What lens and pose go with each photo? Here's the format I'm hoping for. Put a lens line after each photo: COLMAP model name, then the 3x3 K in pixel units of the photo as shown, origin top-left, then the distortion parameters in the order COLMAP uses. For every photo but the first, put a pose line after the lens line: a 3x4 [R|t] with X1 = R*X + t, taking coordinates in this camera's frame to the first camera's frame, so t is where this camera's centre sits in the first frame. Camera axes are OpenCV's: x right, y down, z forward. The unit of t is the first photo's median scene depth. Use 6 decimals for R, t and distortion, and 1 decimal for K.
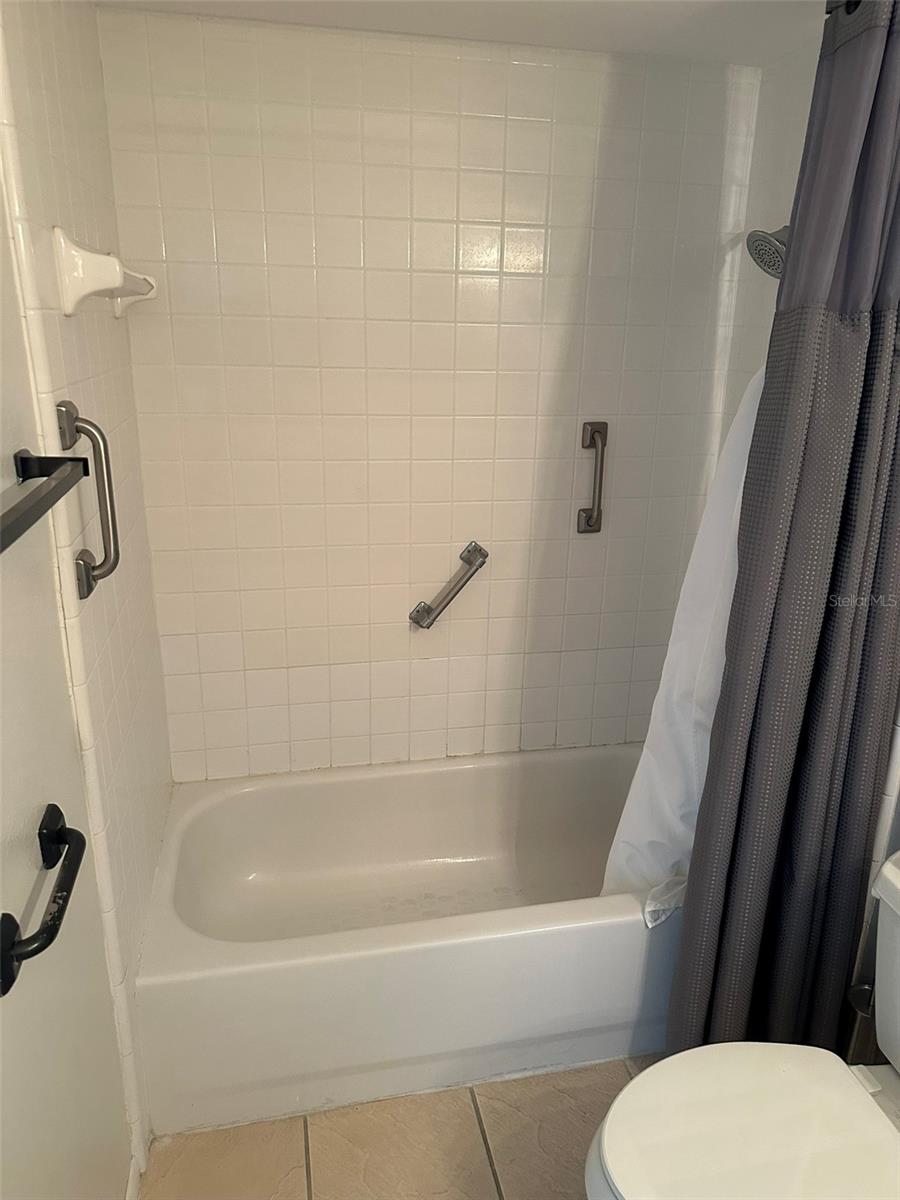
lens RADIAL K [[832.7, 0, 447.9], [0, 832.7, 602.5], [0, 0, 1]] dist [0.040918, -0.050450]
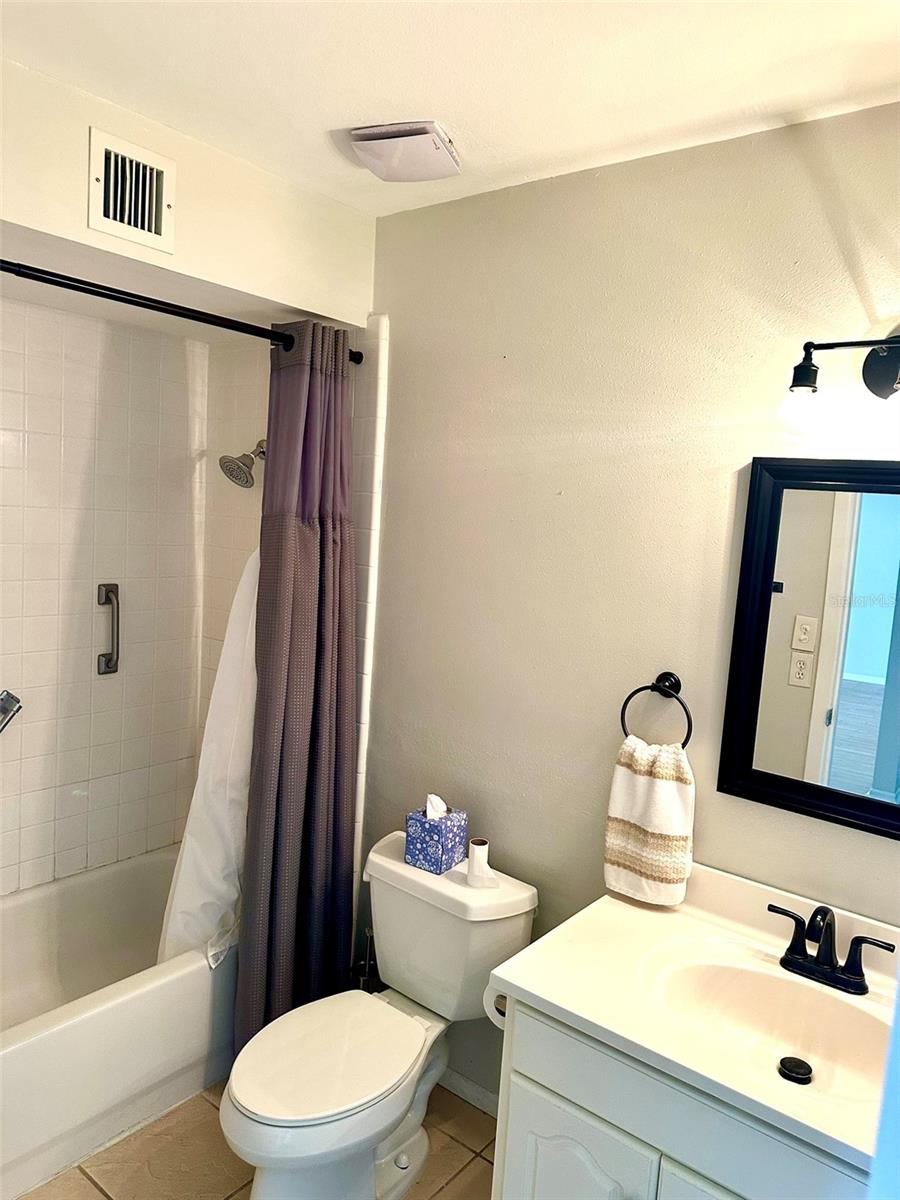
lens RADIAL K [[857.1, 0, 450.4], [0, 857.1, 603.1], [0, 0, 1]] dist [0.016771, -0.002909]
pose [[0.767326, -0.034178, 0.640346, -0.266633], [0.151723, 0.979902, -0.129509, 0.056862], [-0.623050, 0.196531, 0.757090, -0.292223]]
